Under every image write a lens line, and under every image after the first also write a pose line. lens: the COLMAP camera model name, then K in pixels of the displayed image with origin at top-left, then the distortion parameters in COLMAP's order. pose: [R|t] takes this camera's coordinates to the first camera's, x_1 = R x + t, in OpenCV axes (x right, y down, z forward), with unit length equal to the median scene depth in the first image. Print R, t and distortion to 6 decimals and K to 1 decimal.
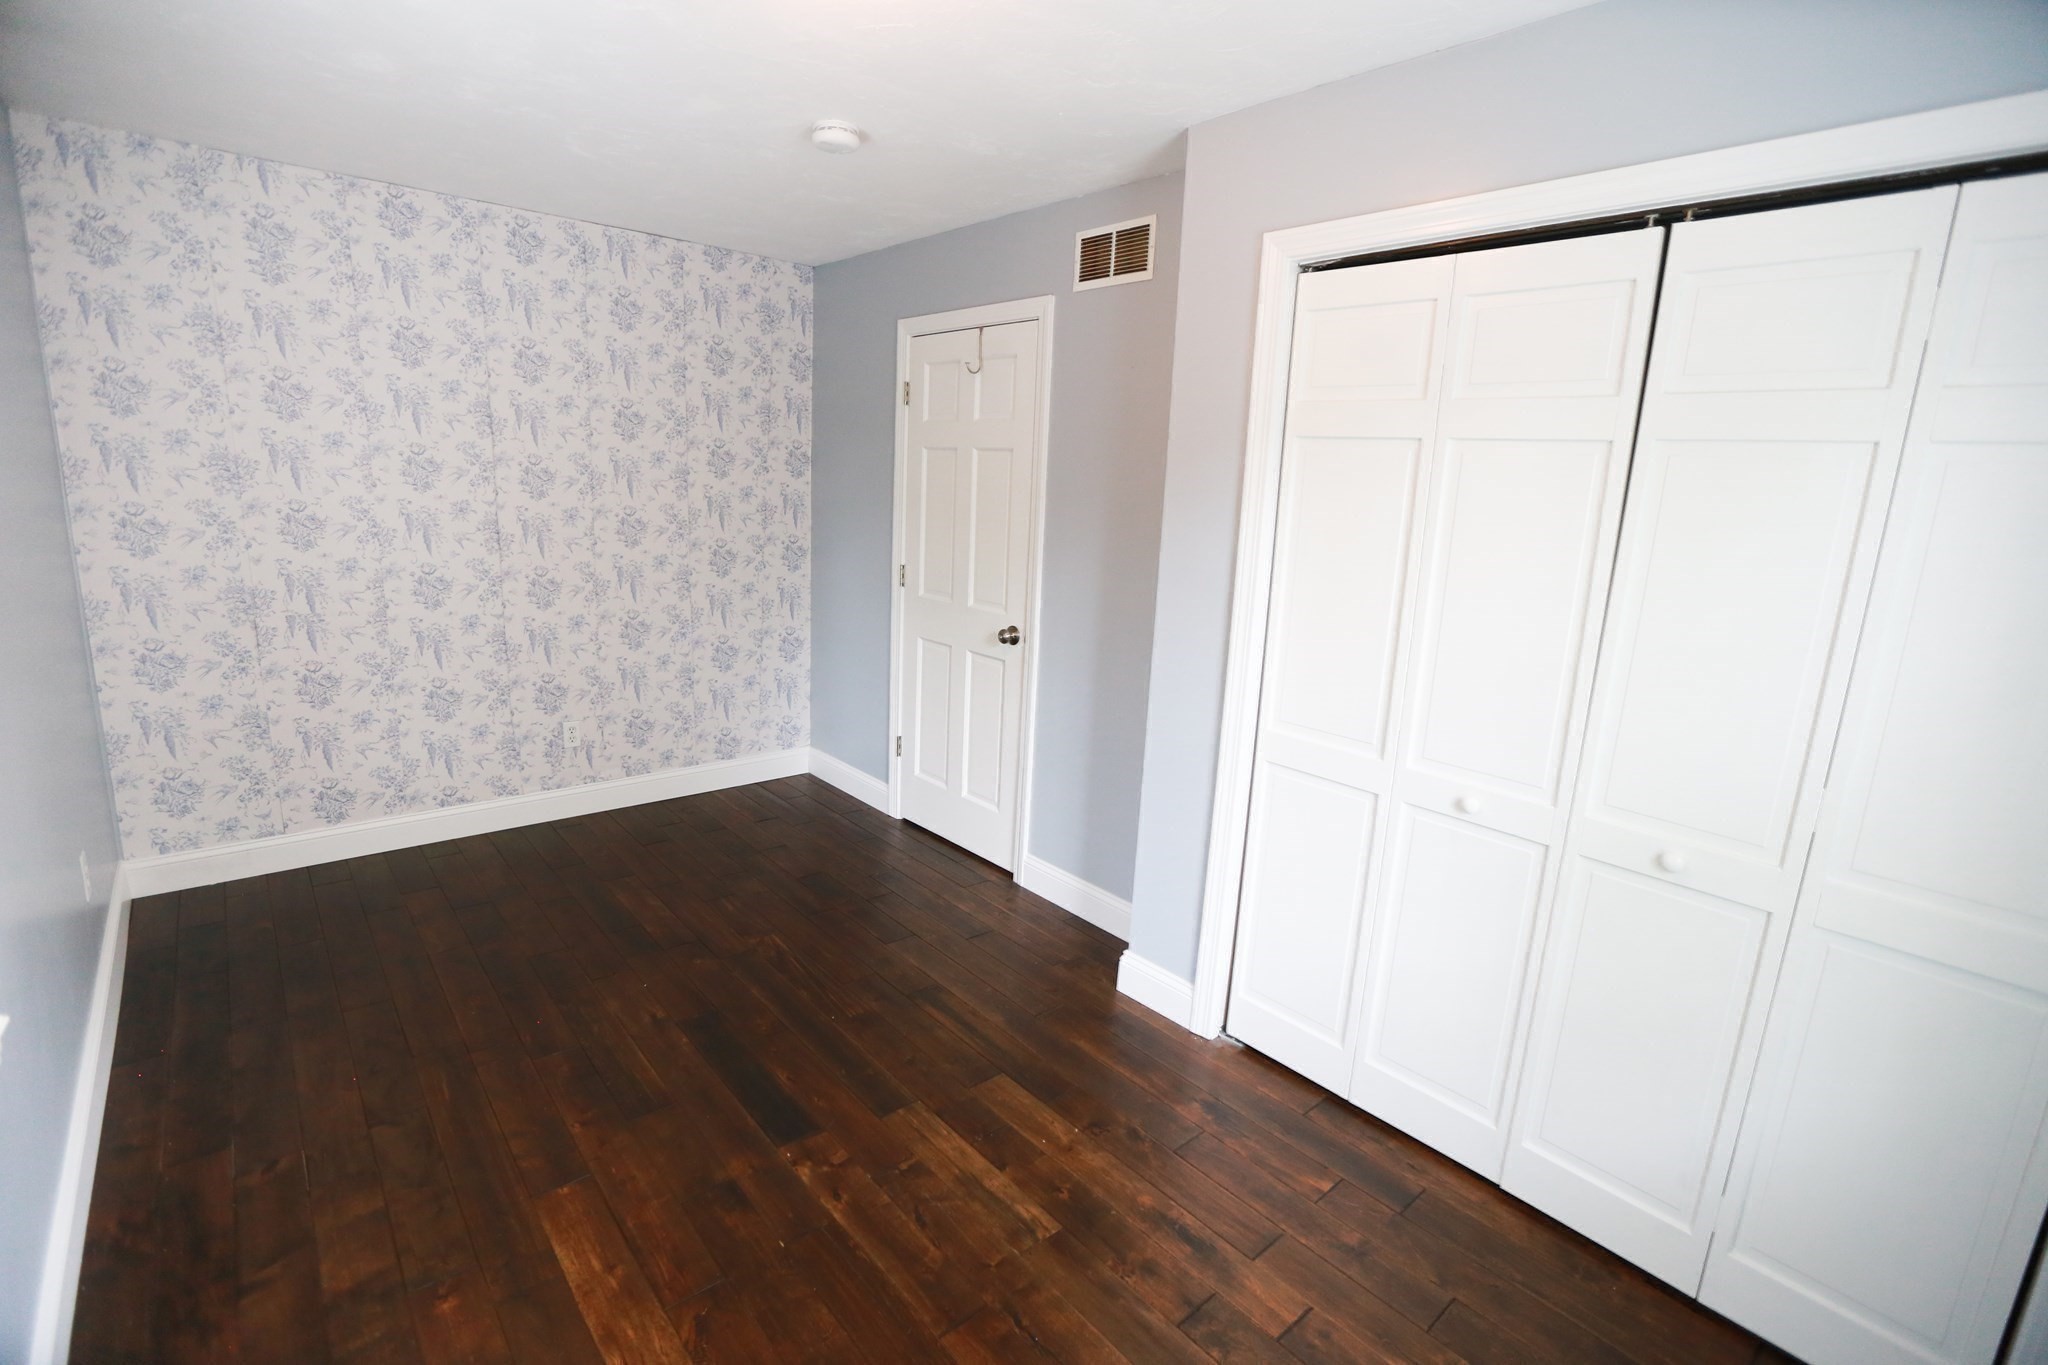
lens RADIAL K [[923.4, 0, 1032.4], [0, 923.4, 669.6], [0, 0, 1]] dist [-0.040801, 0.013030]
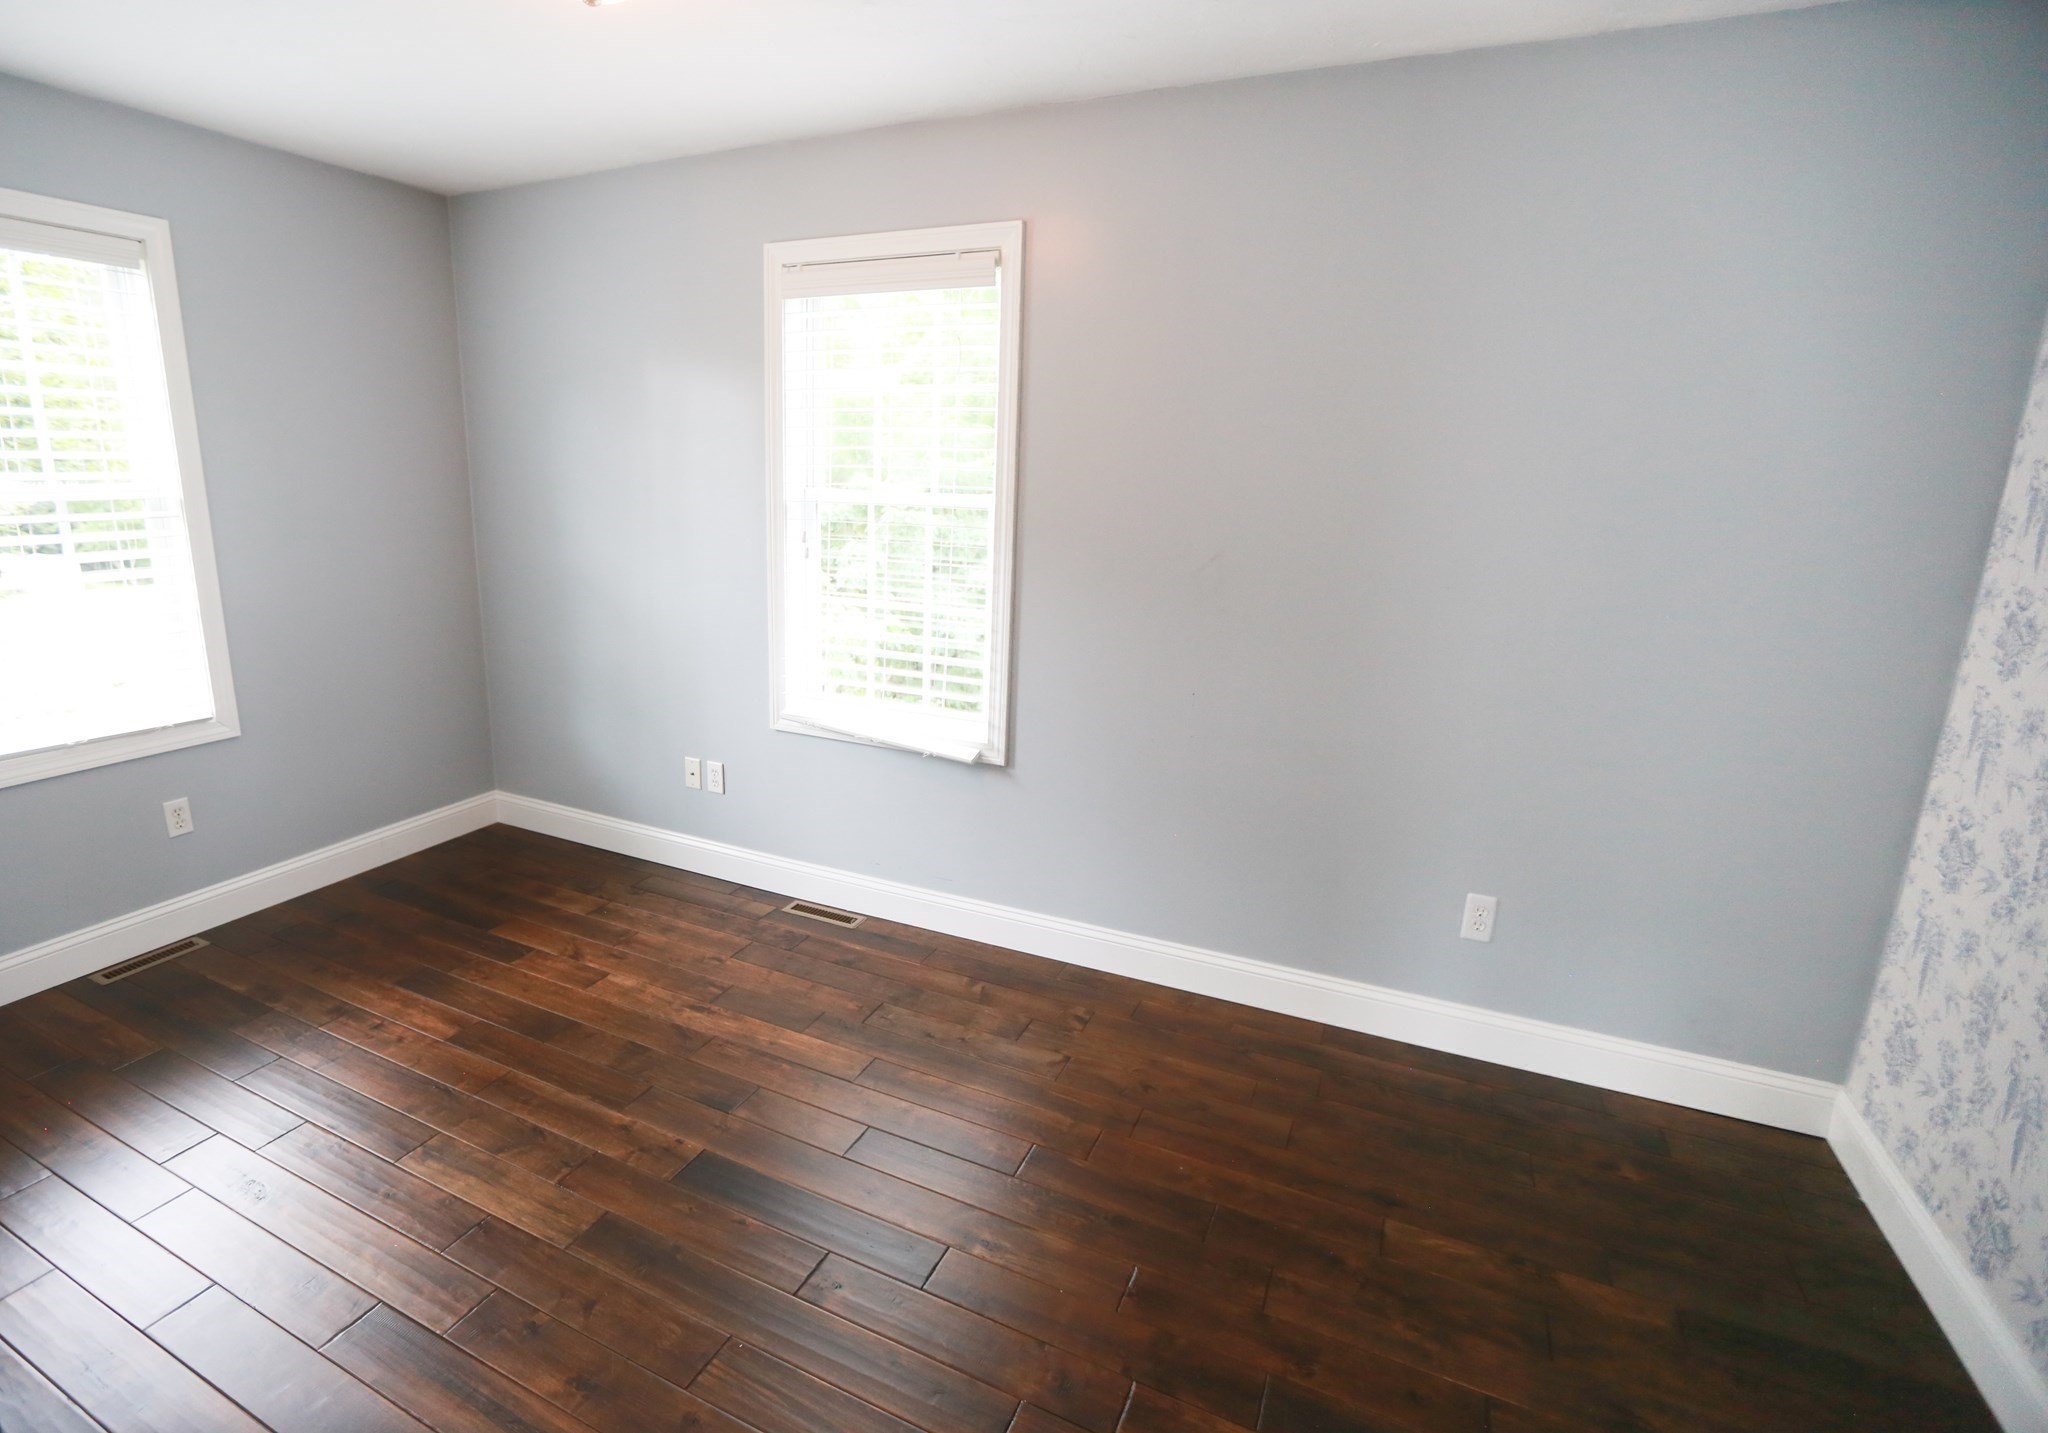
lens RADIAL K [[980.3, 0, 934.5], [0, 980.3, 704.8], [0, 0, 1]] dist [-0.000488, -0.000071]
pose [[-0.930442, 0.023279, -0.365699, -0.118249], [-0.133644, 0.907684, 0.397806, -0.322184], [0.341200, 0.419009, -0.841436, 1.565482]]
